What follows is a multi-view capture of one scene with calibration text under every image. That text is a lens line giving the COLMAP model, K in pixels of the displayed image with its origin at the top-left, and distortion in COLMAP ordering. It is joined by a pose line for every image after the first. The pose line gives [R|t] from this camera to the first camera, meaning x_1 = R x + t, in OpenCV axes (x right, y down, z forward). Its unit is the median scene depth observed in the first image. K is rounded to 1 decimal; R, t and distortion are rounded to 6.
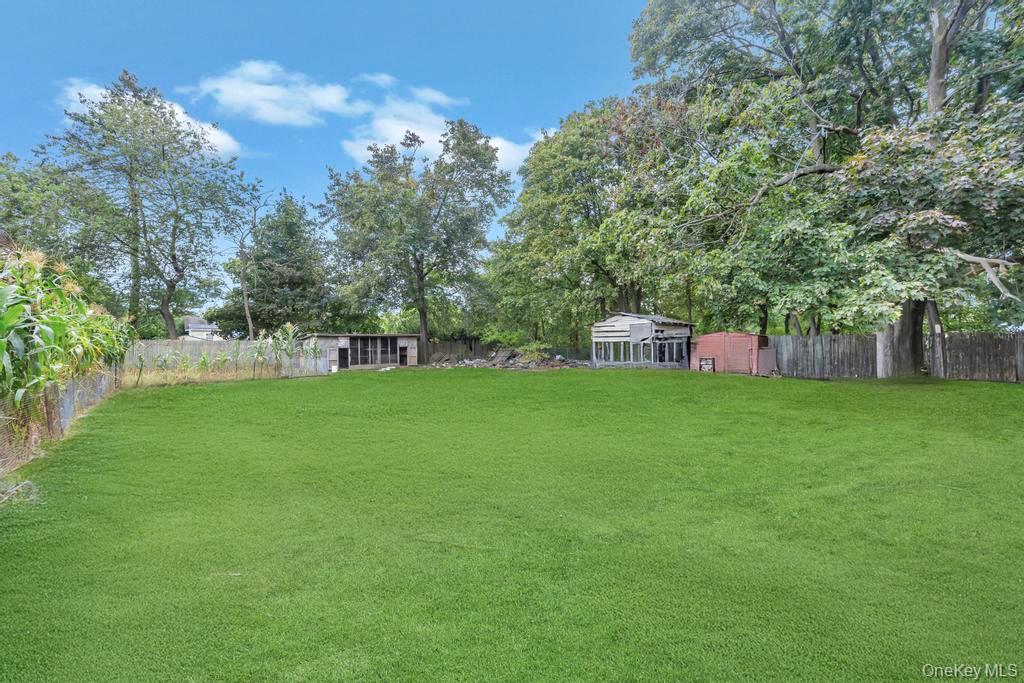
lens RADIAL K [[400.6, 0, 512.0], [0, 400.6, 341.5], [0, 0, 1]] dist [-0.001355, -0.000199]
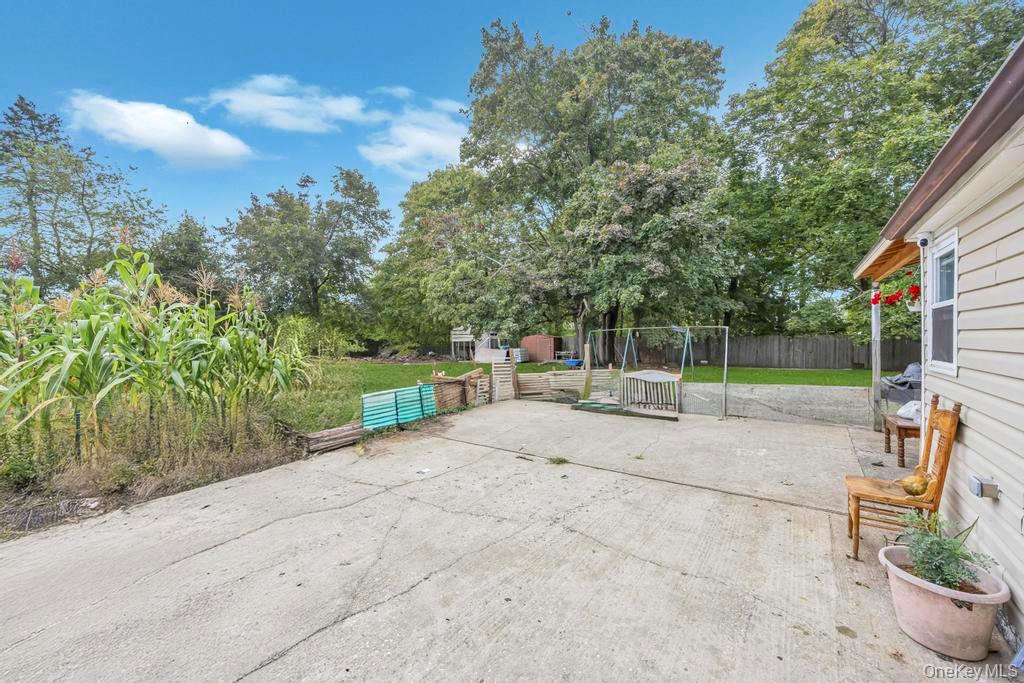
lens RADIAL K [[400.6, 0, 512.0], [0, 400.6, 341.5], [0, 0, 1]] dist [-0.001355, -0.000199]
pose [[0.972331, -0.005685, 0.233538, 0.074438], [0.004082, 0.999965, 0.007349, -0.008068], [-0.233571, -0.006192, 0.972320, -0.347376]]
